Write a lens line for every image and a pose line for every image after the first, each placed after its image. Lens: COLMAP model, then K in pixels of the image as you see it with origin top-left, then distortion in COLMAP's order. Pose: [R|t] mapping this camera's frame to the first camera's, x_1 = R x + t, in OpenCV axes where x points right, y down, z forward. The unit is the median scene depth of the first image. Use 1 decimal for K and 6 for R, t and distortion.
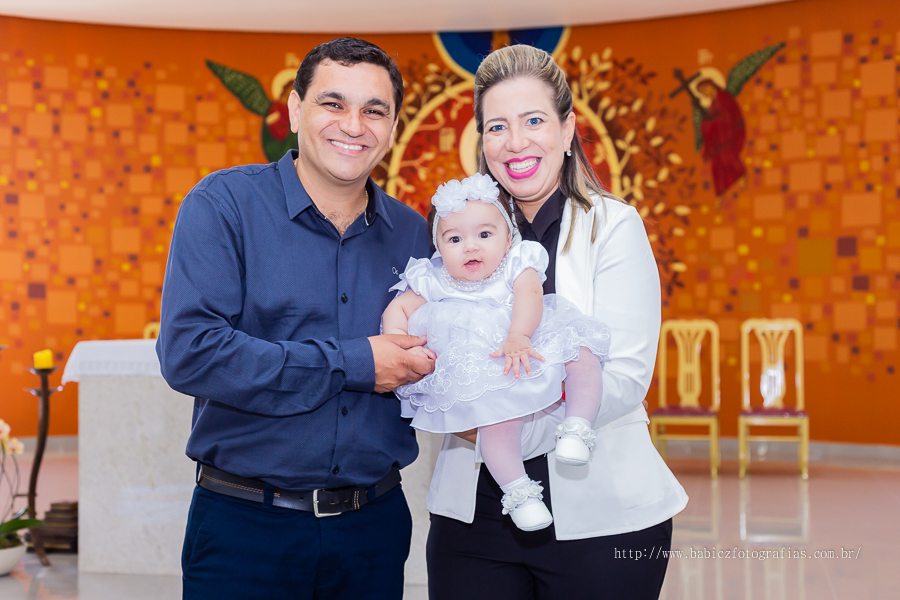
lens RADIAL K [[1282.8, 0, 450.0], [0, 1282.8, 300.0], [0, 0, 1]] dist [0.001098, -0.000808]
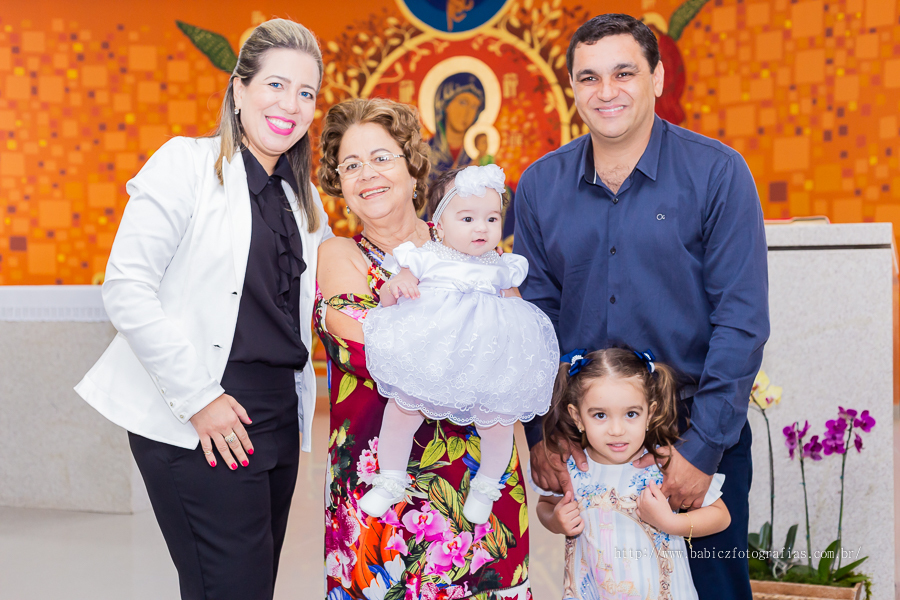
lens RADIAL K [[1282.8, 0, 450.0], [0, 1282.8, 300.0], [0, 0, 1]] dist [0.001098, -0.000808]
pose [[0.990649, -0.002210, -0.136421, 0.178153], [0.007435, 0.999258, 0.037801, 0.002085], [0.136236, -0.038461, 0.989930, -0.010538]]
